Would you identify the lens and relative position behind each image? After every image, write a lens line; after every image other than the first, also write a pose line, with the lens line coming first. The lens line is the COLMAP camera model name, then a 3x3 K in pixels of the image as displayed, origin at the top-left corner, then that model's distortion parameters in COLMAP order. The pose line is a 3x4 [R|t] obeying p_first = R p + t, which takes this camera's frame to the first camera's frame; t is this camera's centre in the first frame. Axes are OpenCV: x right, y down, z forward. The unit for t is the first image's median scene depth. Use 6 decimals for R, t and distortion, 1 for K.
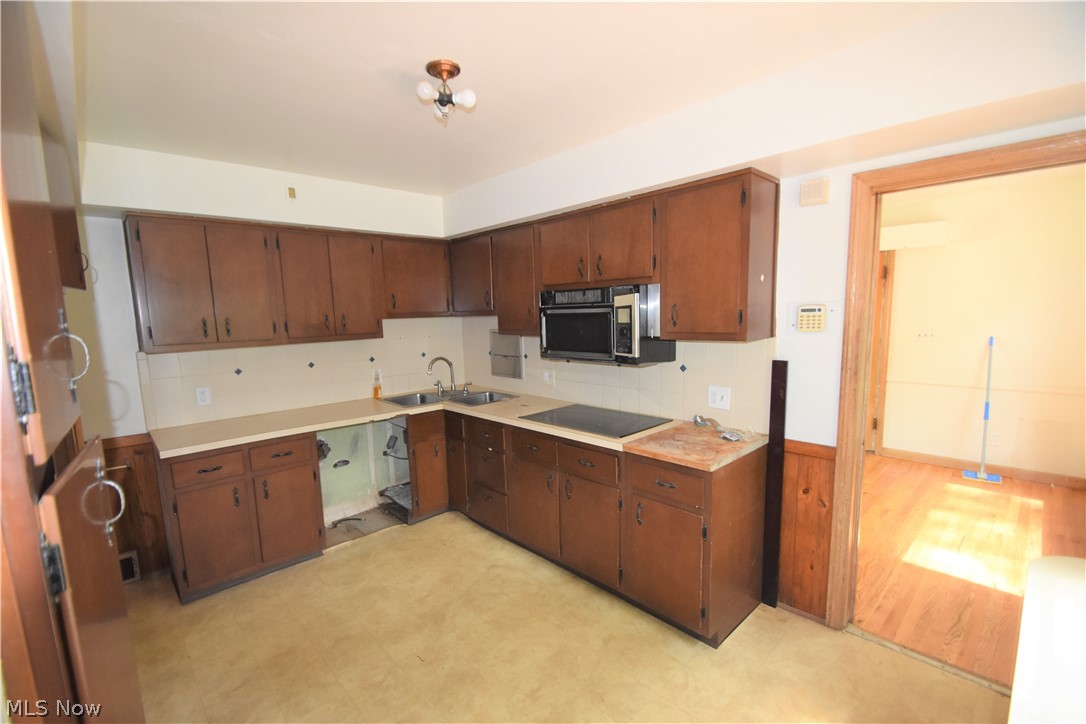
lens RADIAL K [[478.2, 0, 543.0], [0, 478.2, 362.0], [0, 0, 1]] dist [0.000812, 0.000127]
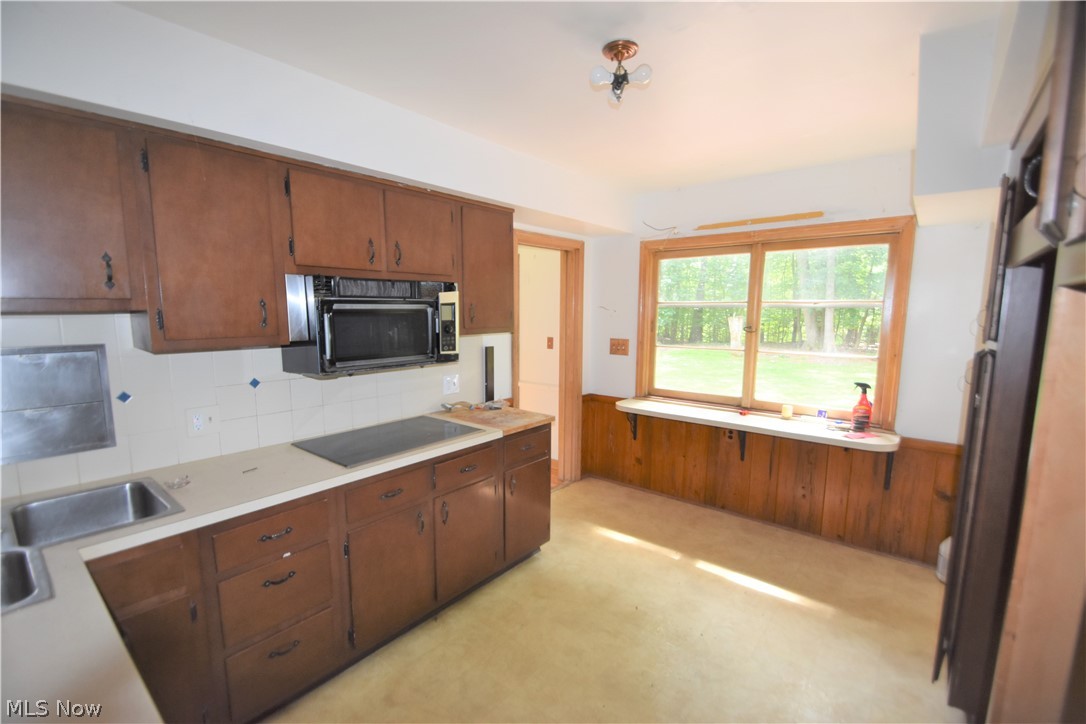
lens RADIAL K [[478.2, 0, 543.0], [0, 478.2, 362.0], [0, 0, 1]] dist [0.000812, 0.000127]
pose [[-0.127561, -0.087014, 0.988006, -0.819907], [0.104920, 0.989371, 0.100680, -0.074251], [-0.986266, 0.116504, -0.117076, 0.919485]]
